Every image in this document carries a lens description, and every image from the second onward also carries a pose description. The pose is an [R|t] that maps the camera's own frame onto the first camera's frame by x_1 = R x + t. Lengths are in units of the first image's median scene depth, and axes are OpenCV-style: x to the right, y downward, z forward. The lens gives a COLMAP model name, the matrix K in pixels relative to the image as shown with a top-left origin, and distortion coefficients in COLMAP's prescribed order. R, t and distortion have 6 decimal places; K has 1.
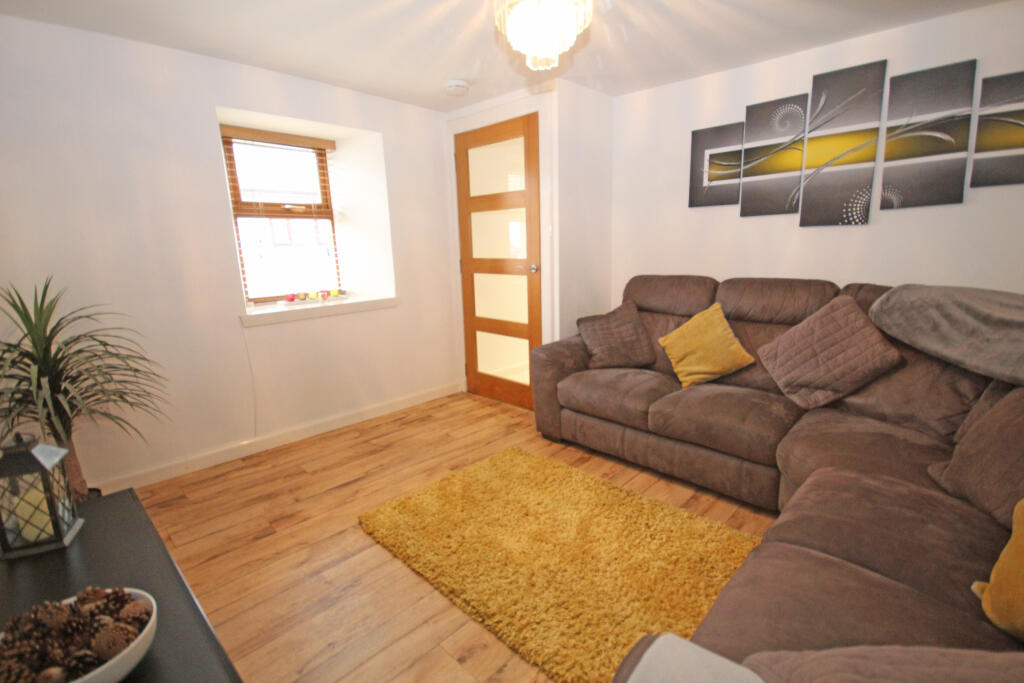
lens RADIAL K [[469.3, 0, 520.7], [0, 469.3, 342.0], [0, 0, 1]] dist [0.001879, -0.000502]
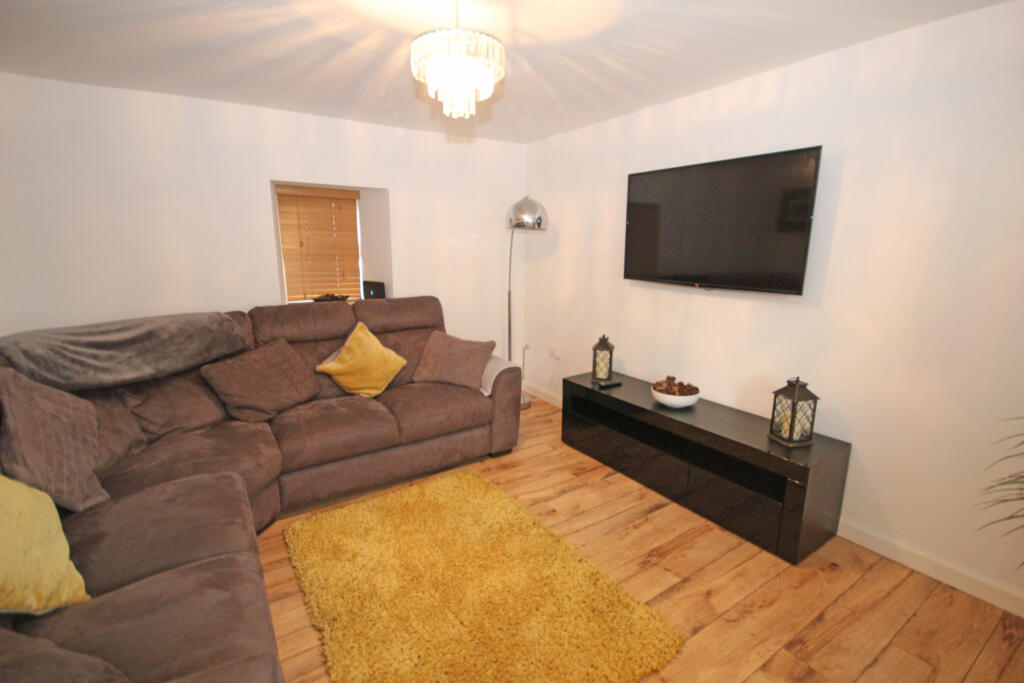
lens RADIAL K [[481.5, 0, 512.0], [0, 481.5, 341.5], [0, 0, 1]] dist [-0.001811, -0.000809]
pose [[-0.973700, -0.028077, 0.226098, -0.202245], [0.064517, 0.917779, 0.391816, -0.334353], [-0.218509, 0.396098, -0.891830, 1.324927]]
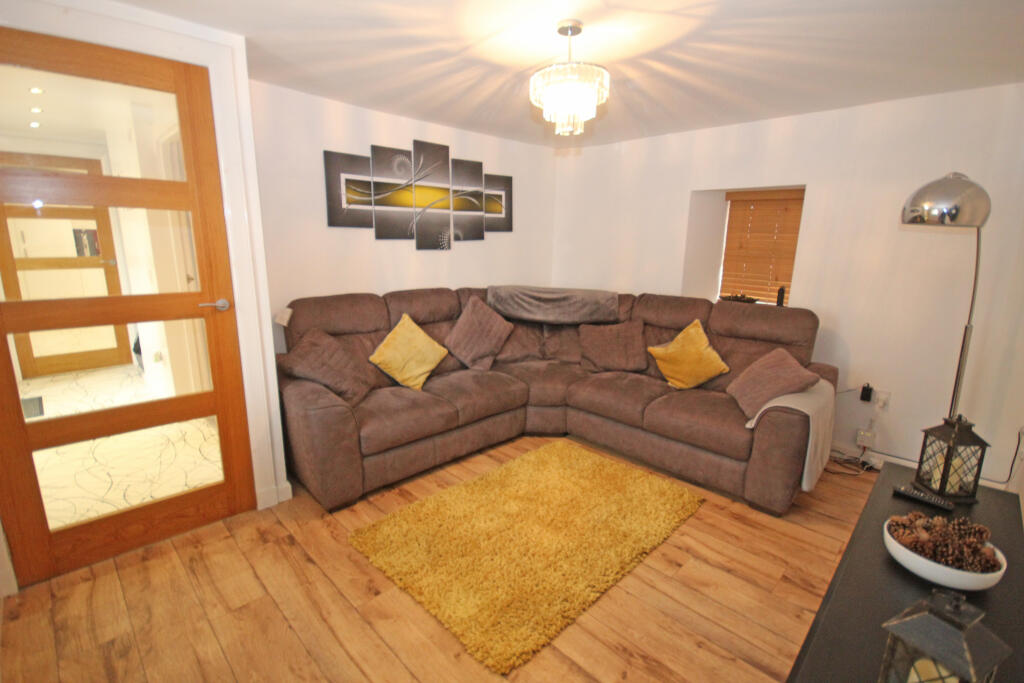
lens RADIAL K [[469.3, 0, 520.7], [0, 469.3, 342.0], [0, 0, 1]] dist [0.001879, -0.000502]
pose [[0.025320, -0.187458, 0.981946, -0.793807], [0.190280, 0.965207, 0.179356, -0.183724], [-0.981403, 0.182304, 0.060109, 0.709200]]
